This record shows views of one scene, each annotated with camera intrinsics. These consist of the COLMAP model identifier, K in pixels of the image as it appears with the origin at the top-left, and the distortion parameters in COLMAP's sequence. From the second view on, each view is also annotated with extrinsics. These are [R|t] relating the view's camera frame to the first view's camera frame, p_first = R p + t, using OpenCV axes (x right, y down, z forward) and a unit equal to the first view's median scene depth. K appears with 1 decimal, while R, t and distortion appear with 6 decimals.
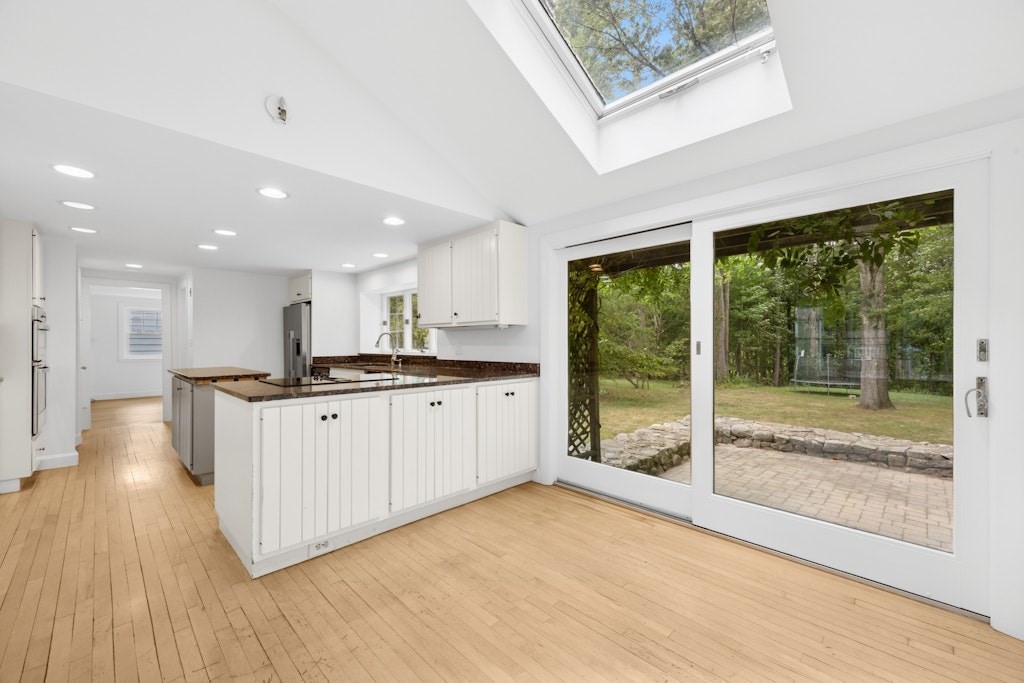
lens RADIAL K [[392.4, 0, 512.3], [0, 392.4, 345.3], [0, 0, 1]] dist [0.000988, -0.000957]
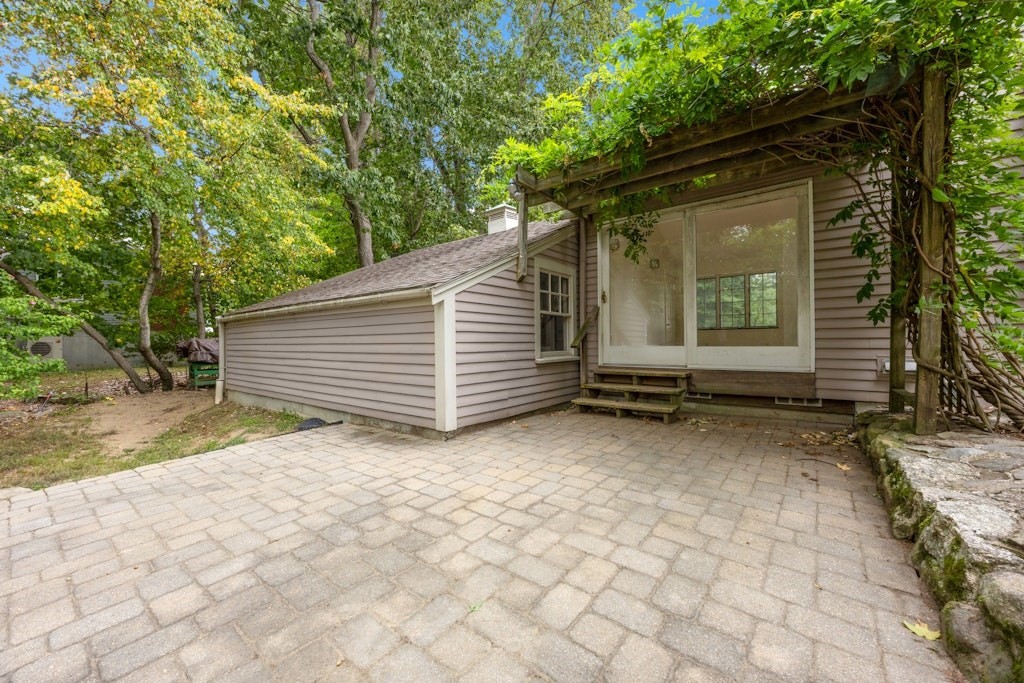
lens RADIAL K [[392.4, 0, 507.7], [0, 392.4, 343.7], [0, 0, 1]] dist [0.000988, -0.000957]
pose [[-0.992126, 0.007518, -0.125019, 0.781707], [0.007021, 0.999966, 0.004422, 0.162287], [0.125048, 0.003510, -0.992144, 1.349660]]
